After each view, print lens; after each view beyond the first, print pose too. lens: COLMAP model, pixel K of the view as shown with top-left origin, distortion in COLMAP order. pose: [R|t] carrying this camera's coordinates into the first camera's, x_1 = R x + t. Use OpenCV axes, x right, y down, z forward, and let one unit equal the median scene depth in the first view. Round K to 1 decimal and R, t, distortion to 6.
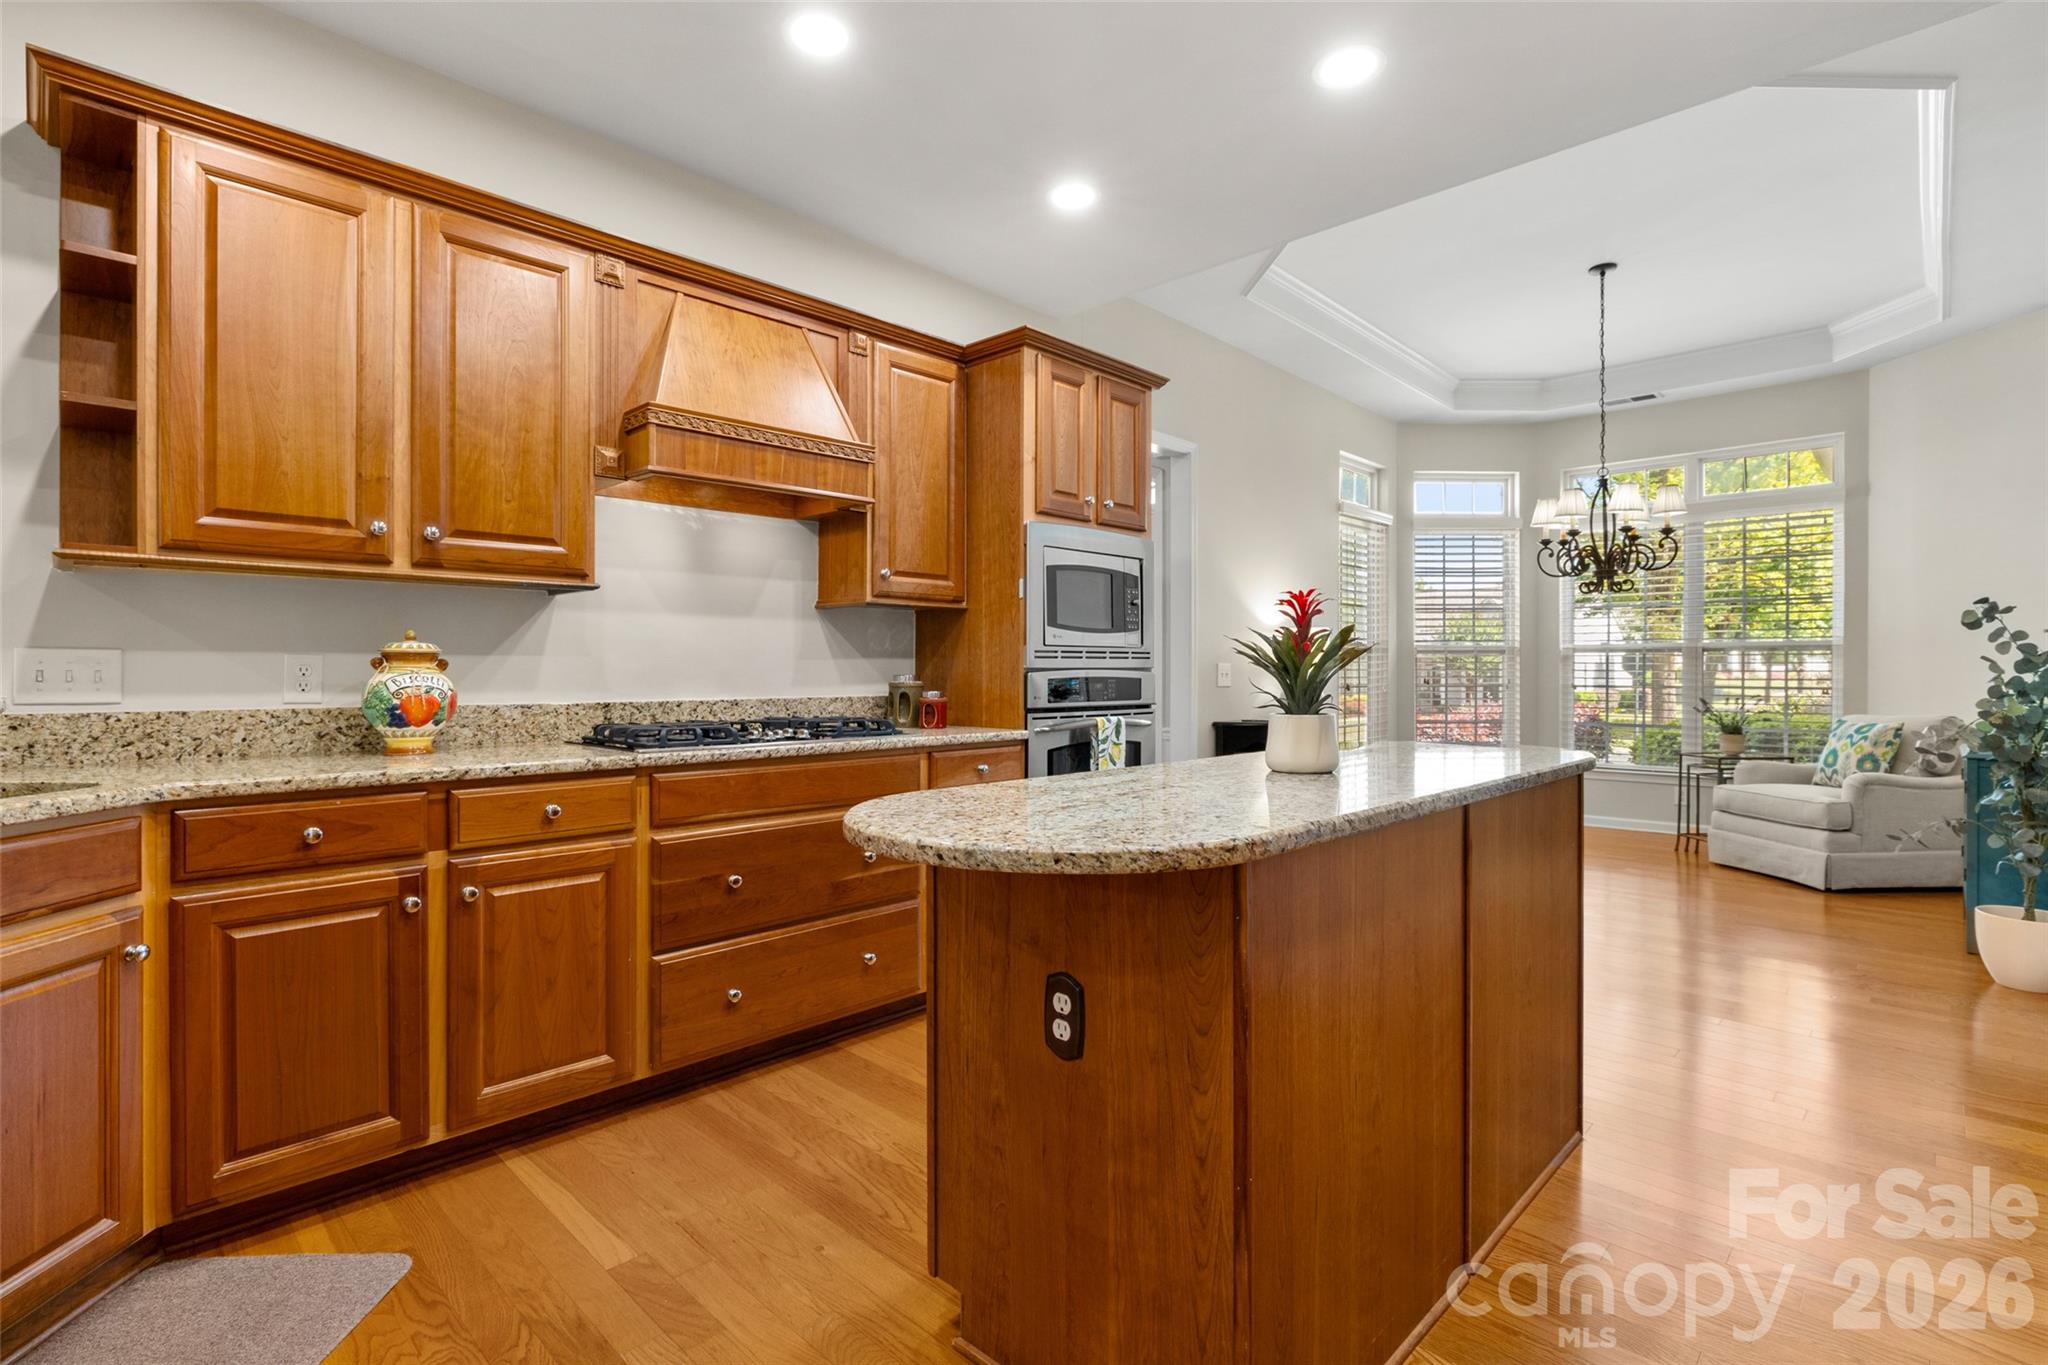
lens RADIAL K [[954.7, 0, 1011.5], [0, 954.7, 674.5], [0, 0, 1]] dist [-0.017026, 0.002302]
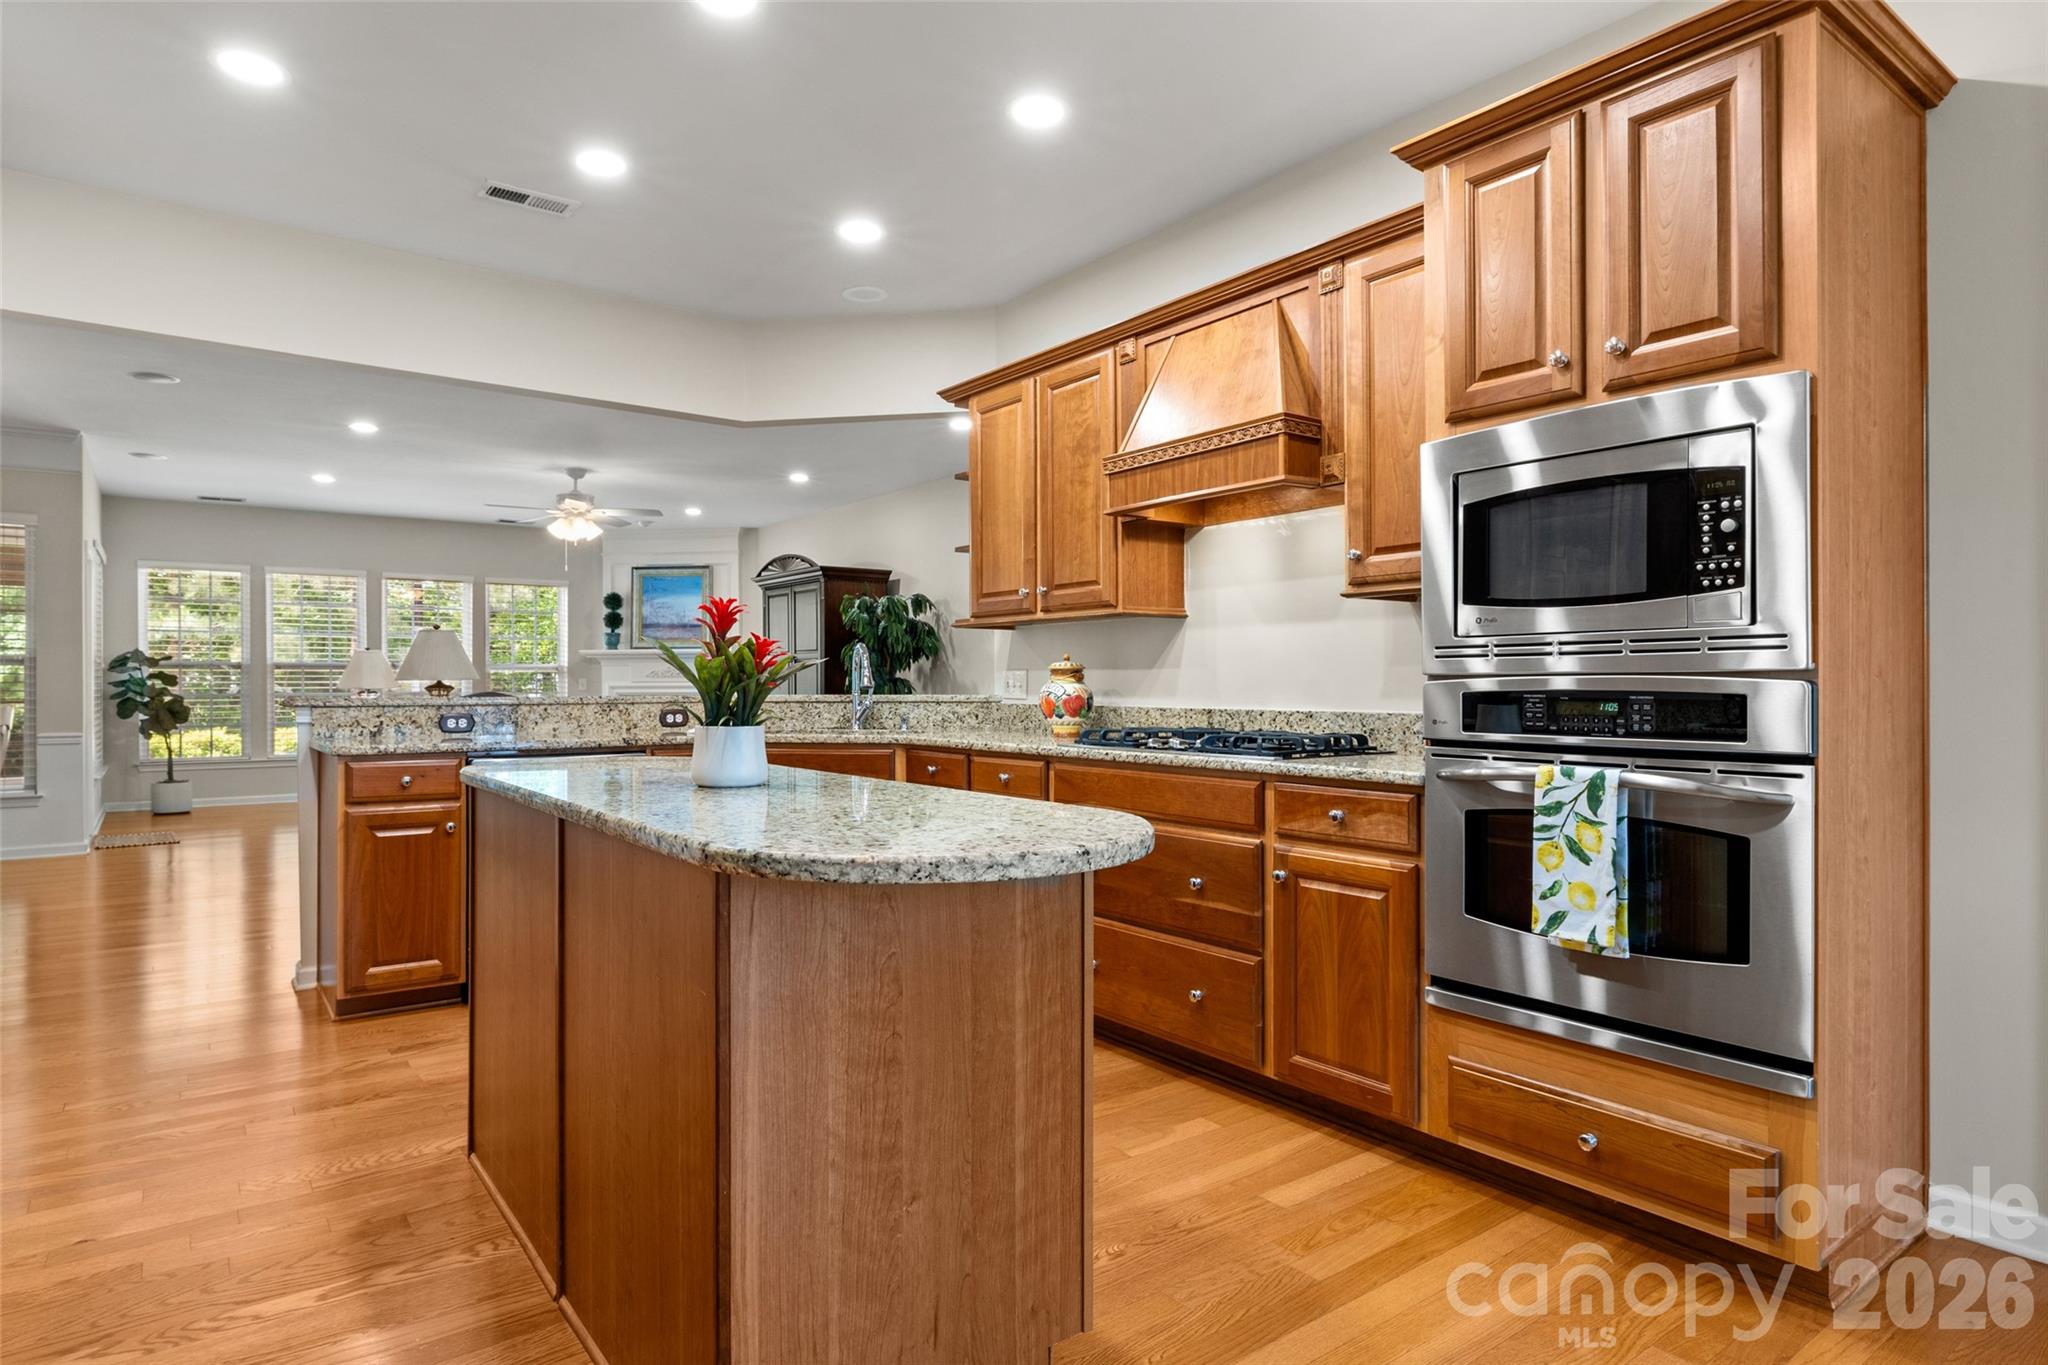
lens RADIAL K [[1129.9, 0, 1014.0], [0, 1129.9, 687.9], [0, 0, 1]] dist [-0.000931, -0.000022]
pose [[-0.151863, 0.004280, -0.988392, 0.741970], [-0.000458, 0.999990, 0.004400, -0.000926], [0.988401, 0.001121, -0.151859, 0.777409]]
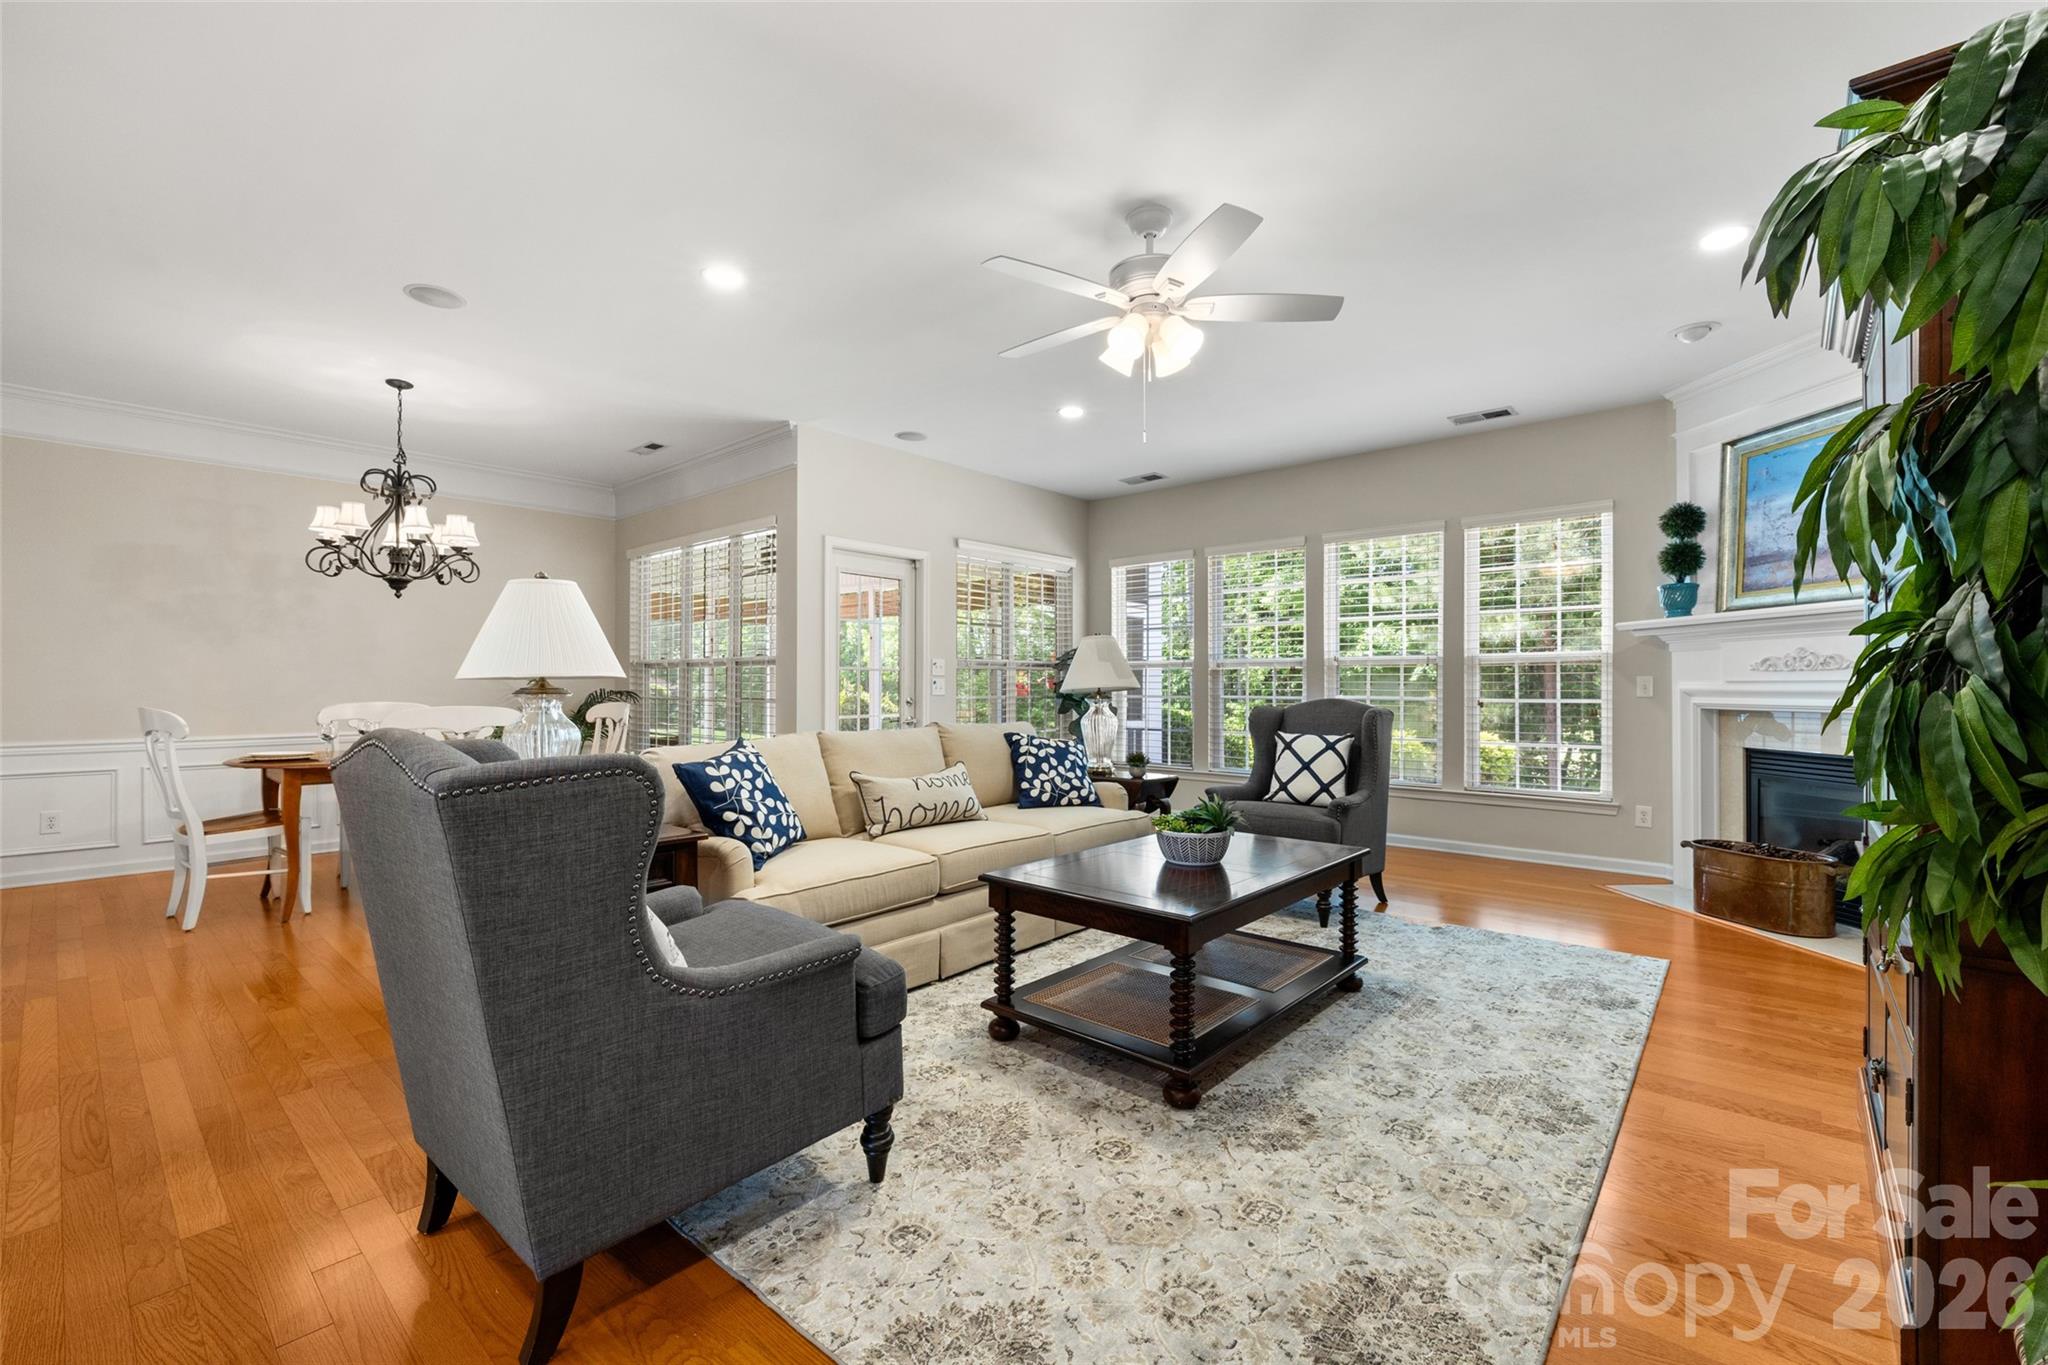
lens RADIAL K [[888.1, 0, 1021.3], [0, 888.1, 681.3], [0, 0, 1]] dist [0.003283, 0.000180]
pose [[-0.998904, -0.004222, -0.046613, -1.362265], [-0.004029, 0.999983, -0.004218, 0.007621], [0.046630, -0.004026, -0.998904, 0.377707]]
